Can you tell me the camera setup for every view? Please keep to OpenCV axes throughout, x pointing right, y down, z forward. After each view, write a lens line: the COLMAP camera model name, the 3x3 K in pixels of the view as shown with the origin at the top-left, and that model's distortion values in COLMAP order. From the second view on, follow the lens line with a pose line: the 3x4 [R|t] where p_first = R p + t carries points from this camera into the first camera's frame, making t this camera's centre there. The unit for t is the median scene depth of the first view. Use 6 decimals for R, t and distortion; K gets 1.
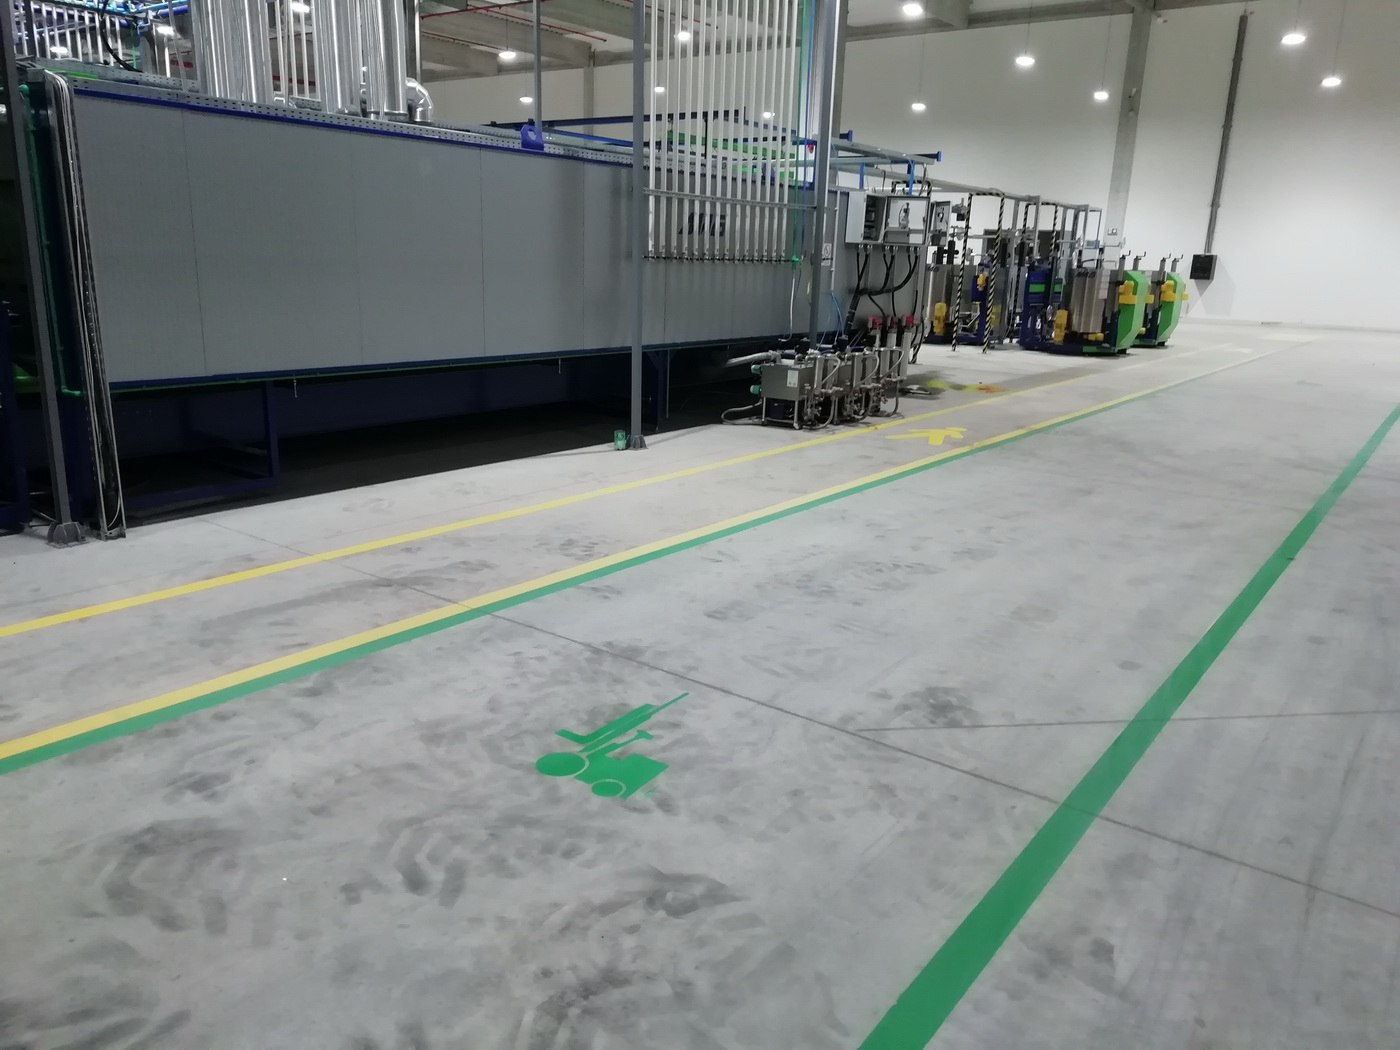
lens RADIAL K [[1042.5, 0, 699.2], [0, 1042.5, 525.1], [0, 0, 1]] dist [0.032435, -0.003830]
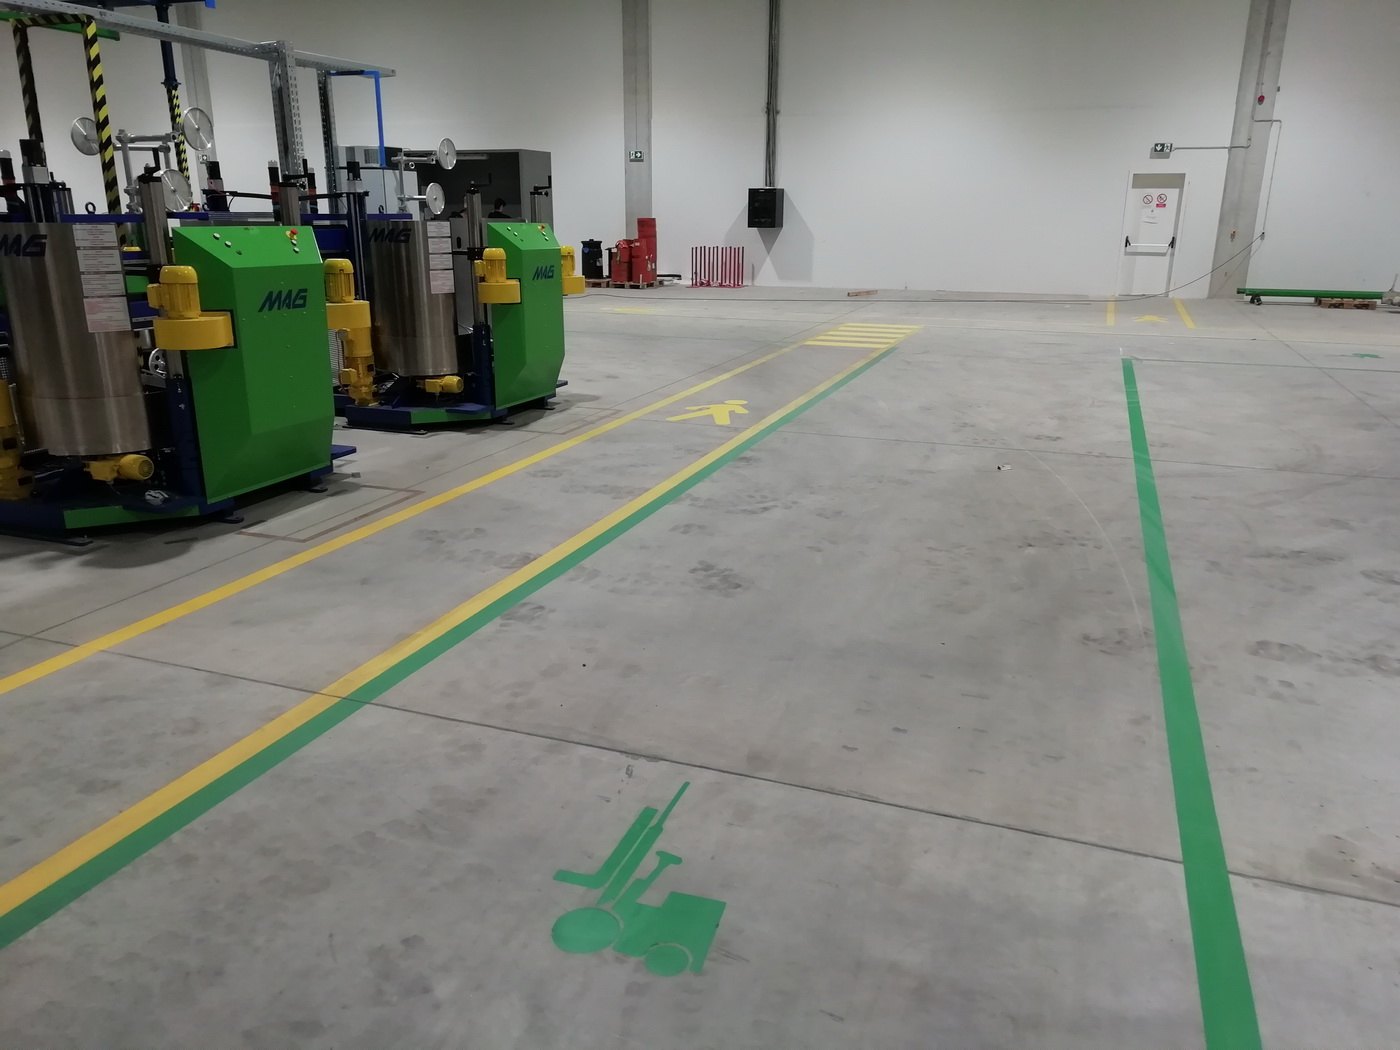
lens RADIAL K [[1042.5, 0, 701.3], [0, 1042.5, 525.3], [0, 0, 1]] dist [0.032435, -0.003830]
pose [[0.958481, -0.112638, 0.261967, 0.265681], [0.100991, 0.993221, 0.057553, -0.097445], [-0.266674, -0.028707, 0.963359, 0.406283]]
